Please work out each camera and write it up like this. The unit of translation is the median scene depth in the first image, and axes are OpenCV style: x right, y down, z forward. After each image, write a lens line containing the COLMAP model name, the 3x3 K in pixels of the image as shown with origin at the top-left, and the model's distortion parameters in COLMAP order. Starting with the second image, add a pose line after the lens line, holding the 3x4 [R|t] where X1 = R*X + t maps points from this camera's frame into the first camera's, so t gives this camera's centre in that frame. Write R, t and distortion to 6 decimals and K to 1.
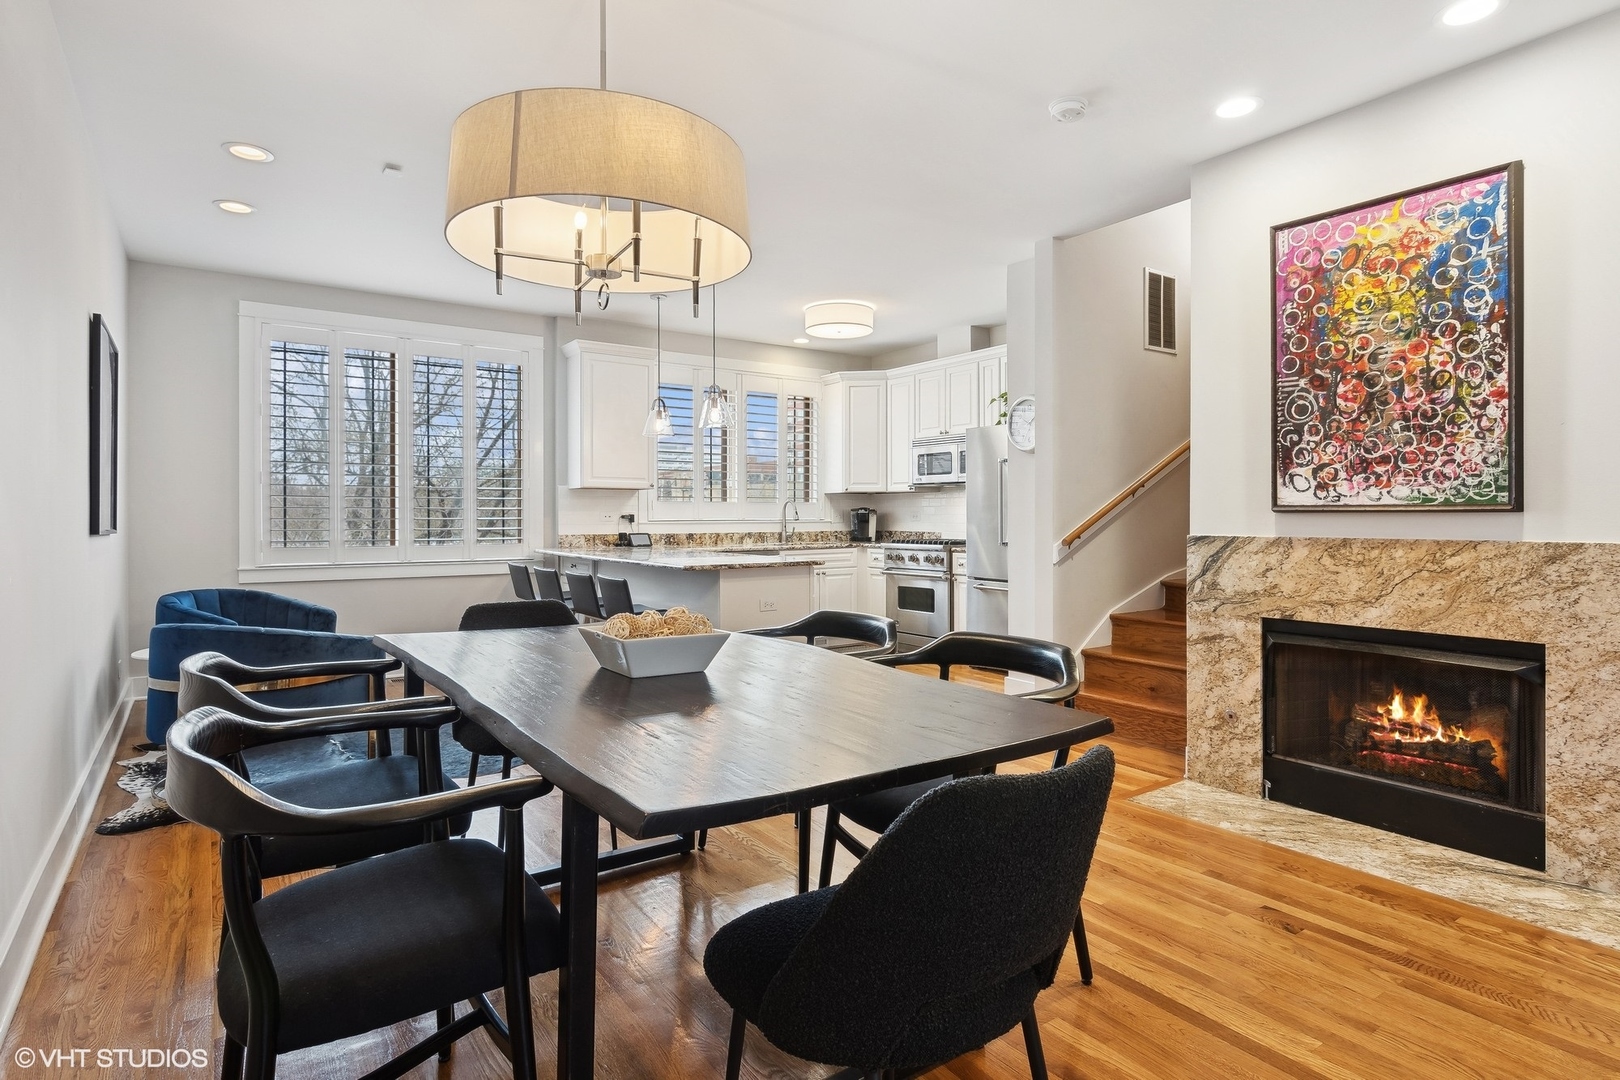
lens RADIAL K [[832.5, 0, 812.1], [0, 832.5, 517.5], [0, 0, 1]] dist [-0.000516, -0.000054]
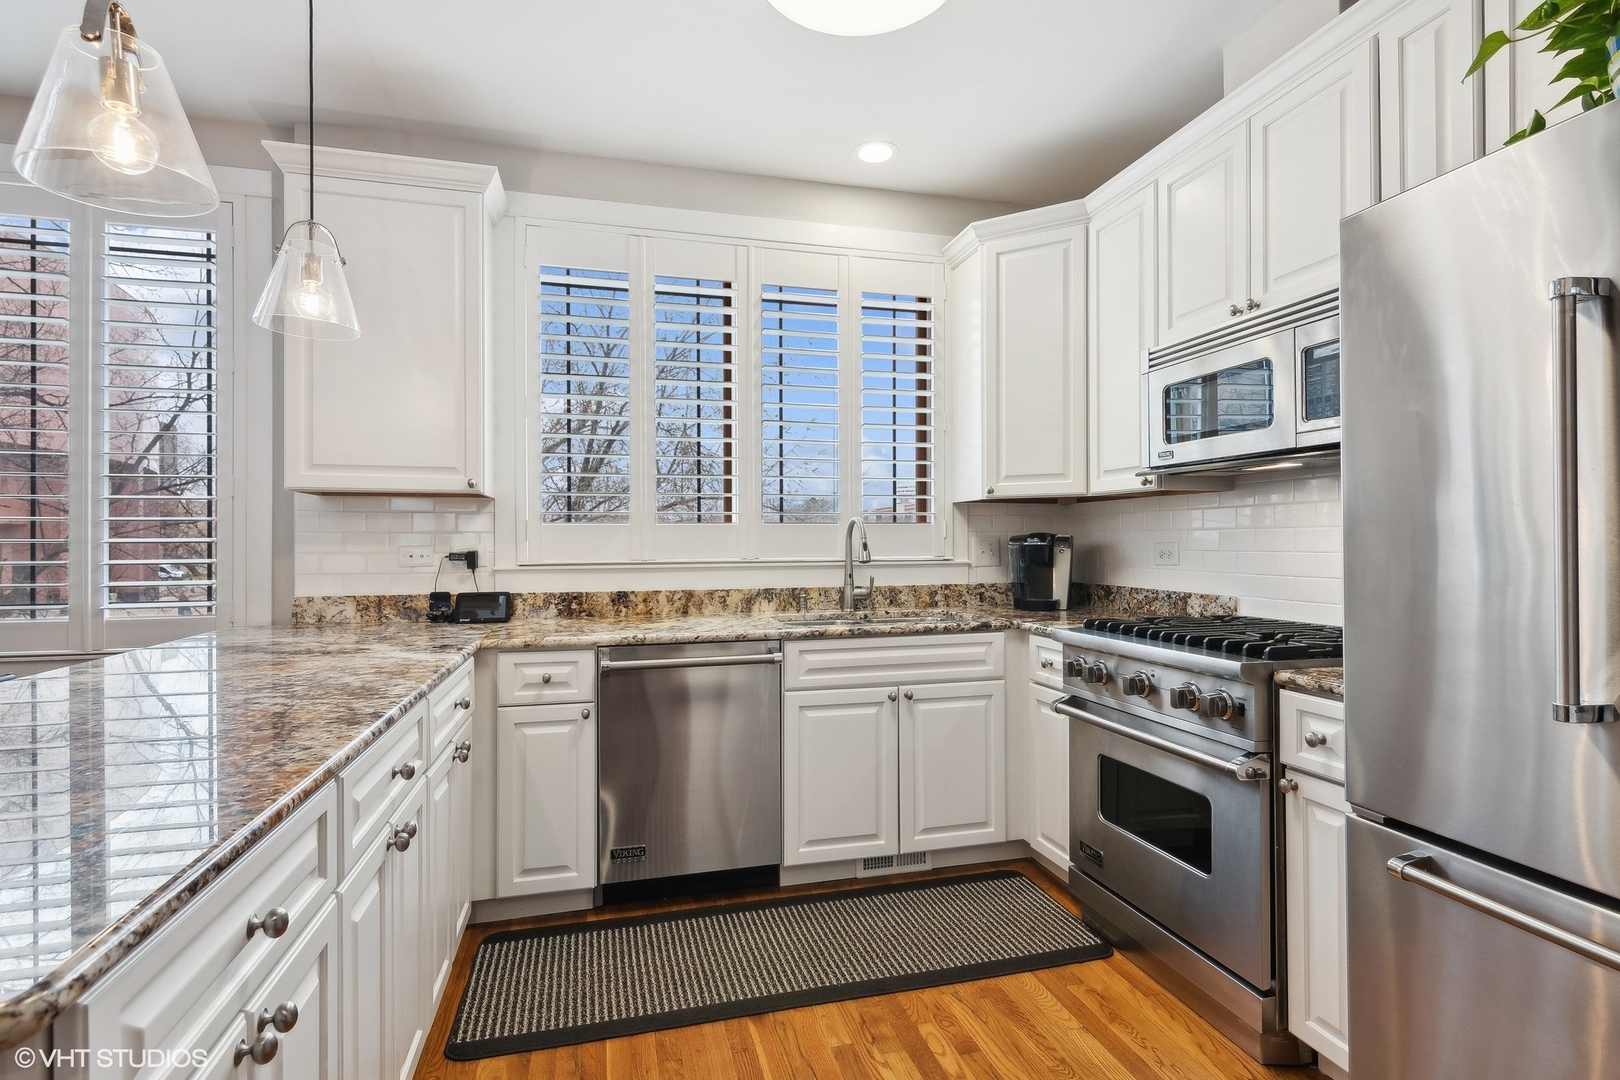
lens RADIAL K [[780.7, 0, 811.8], [0, 780.7, 531.7], [0, 0, 1]] dist [-0.001098, -0.000689]
pose [[0.937542, -0.005821, -0.347823, 0.110530], [0.001962, 0.999933, -0.011446, -0.009429], [0.347866, 0.010049, 0.937490, 0.685970]]
